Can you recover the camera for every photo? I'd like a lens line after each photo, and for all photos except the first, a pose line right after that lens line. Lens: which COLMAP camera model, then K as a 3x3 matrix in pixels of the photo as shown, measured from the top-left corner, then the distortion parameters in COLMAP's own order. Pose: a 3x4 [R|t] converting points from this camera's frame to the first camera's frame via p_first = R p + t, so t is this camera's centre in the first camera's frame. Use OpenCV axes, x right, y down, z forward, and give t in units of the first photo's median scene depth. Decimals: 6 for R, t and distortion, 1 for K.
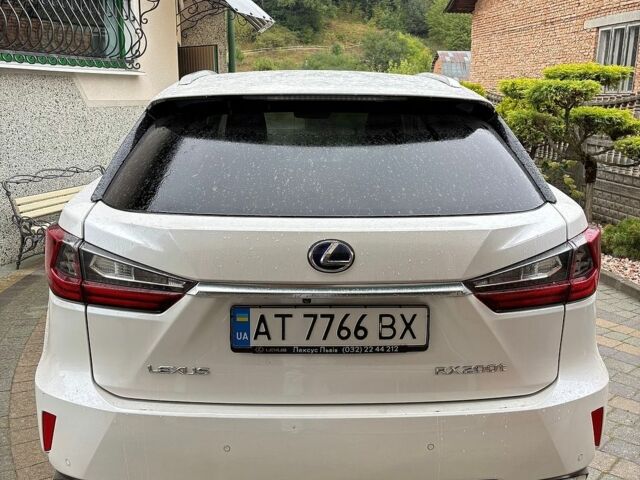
lens RADIAL K [[549.3, 0, 320.0], [0, 549.3, 240.0], [0, 0, 1]] dist [-0.000254, 0.017540]
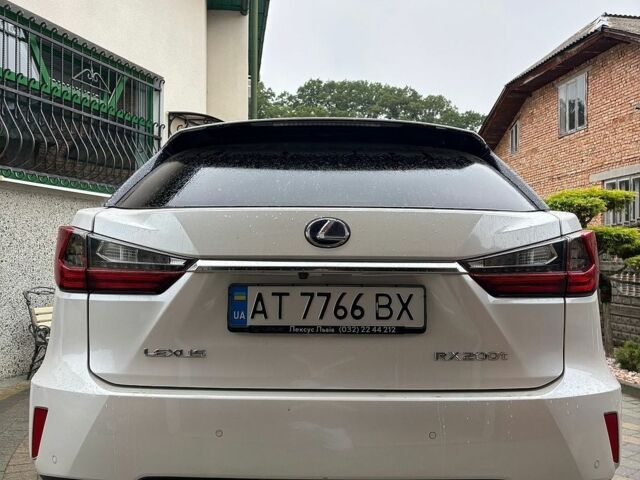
lens RADIAL K [[544.6, 0, 320.0], [0, 544.6, 240.0], [0, 0, 1]] dist [0.007522, -0.001083]
pose [[0.999634, -0.001157, -0.027031, 0.032803], [-0.004841, 0.975312, -0.220777, 0.258595], [0.026619, 0.220827, 0.974950, 0.002102]]
